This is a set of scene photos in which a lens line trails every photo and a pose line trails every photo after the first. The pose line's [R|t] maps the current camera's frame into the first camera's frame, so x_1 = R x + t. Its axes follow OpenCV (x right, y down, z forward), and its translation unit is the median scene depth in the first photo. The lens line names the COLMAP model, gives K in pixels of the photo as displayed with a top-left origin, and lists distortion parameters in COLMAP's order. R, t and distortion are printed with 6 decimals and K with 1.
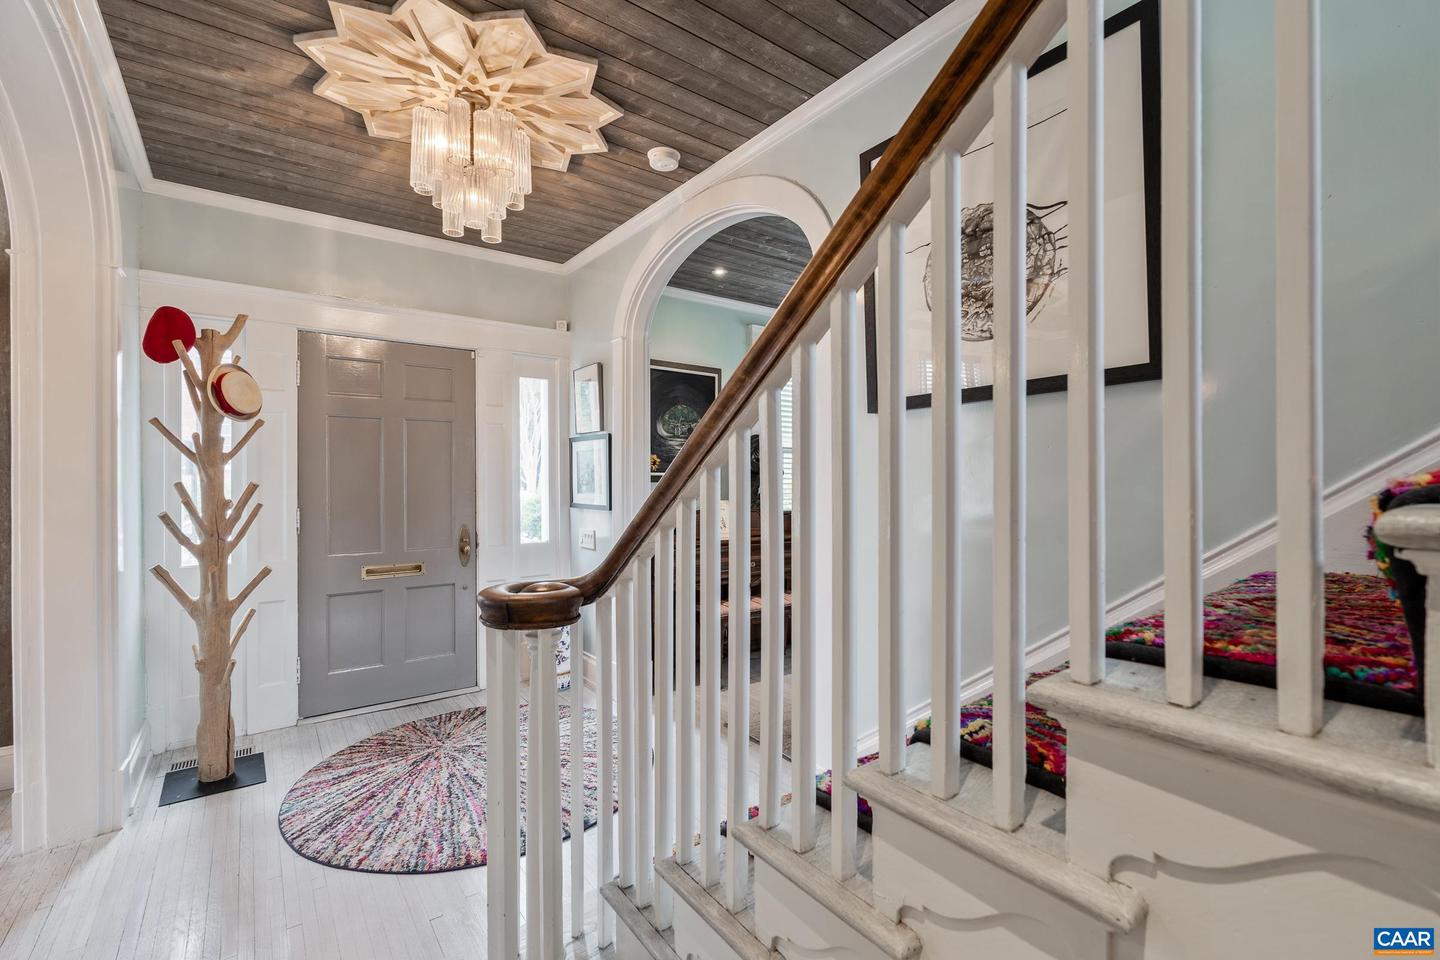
lens RADIAL K [[637.5, 0, 721.5], [0, 637.5, 481.9], [0, 0, 1]] dist [-0.007140, -0.000813]
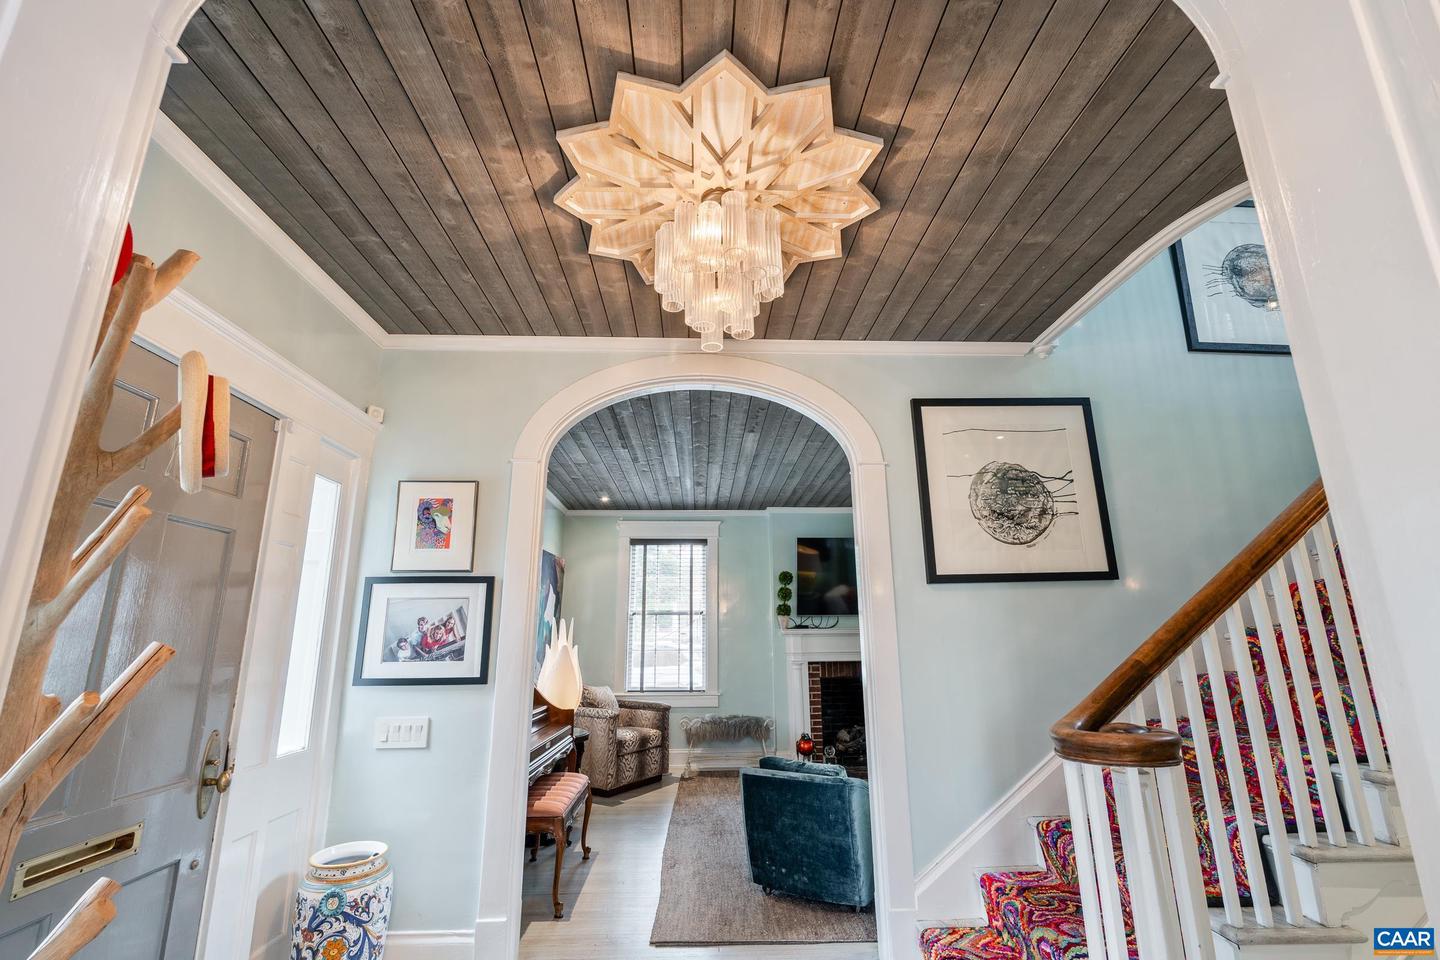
lens RADIAL K [[637.5, 0, 724.1], [0, 637.5, 478.2], [0, 0, 1]] dist [-0.007140, -0.000813]
pose [[0.561909, 0.198721, 0.802975, -1.036410], [0.014827, 0.968140, -0.249972, 0.001445], [-0.827066, 0.152367, 0.541060, 0.570435]]
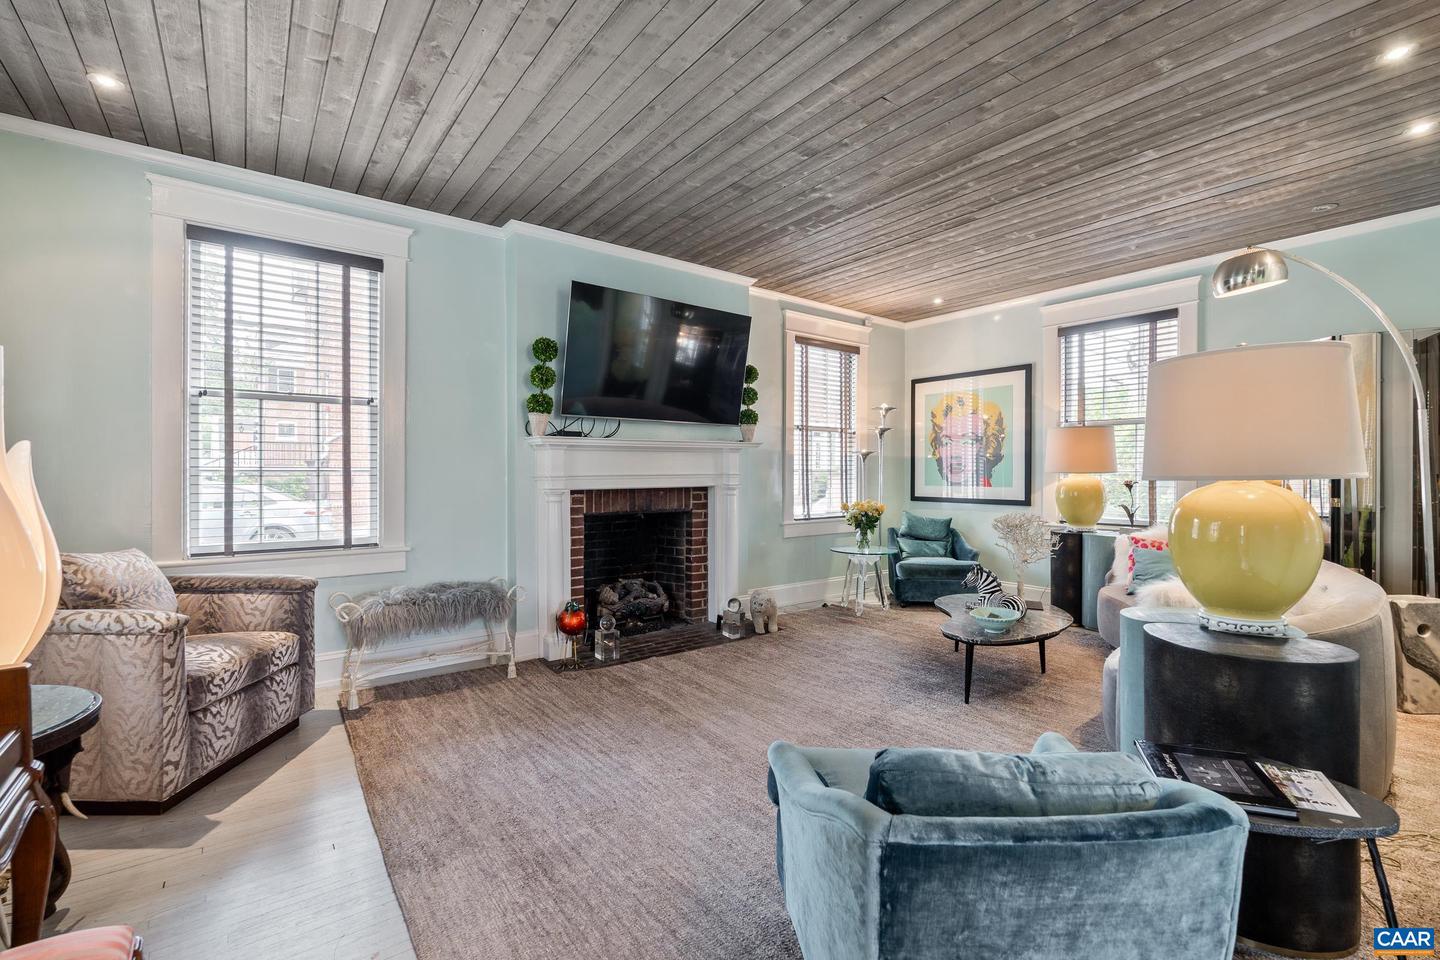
lens RADIAL K [[637.5, 0, 737.3], [0, 637.5, 475.6], [0, 0, 1]] dist [-0.007140, -0.000813]
pose [[-0.028117, -0.005349, 0.999590, -0.160663], [0.011900, 0.999913, 0.005685, 0.044234], [-0.999534, 0.012055, -0.028050, 1.503411]]
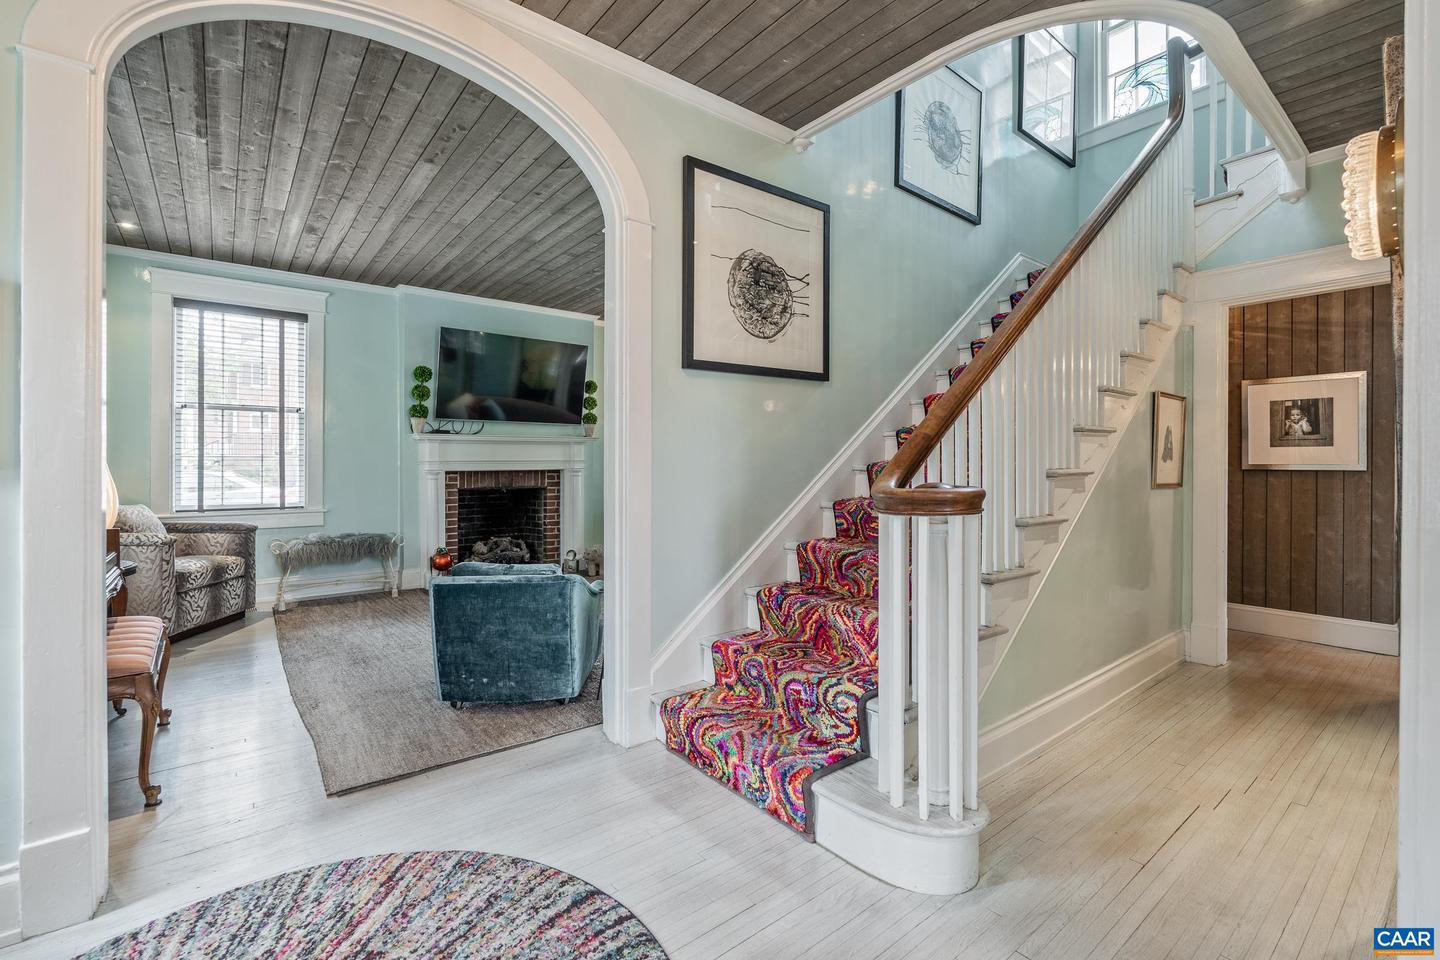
lens RADIAL K [[637.5, 0, 734.1], [0, 637.5, 464.7], [0, 0, 1]] dist [-0.007140, -0.000813]
pose [[-0.050190, -0.001721, 0.998738, -0.933497], [0.011045, 0.999936, 0.002278, 0.069923], [-0.998679, 0.011145, -0.050167, 0.913851]]
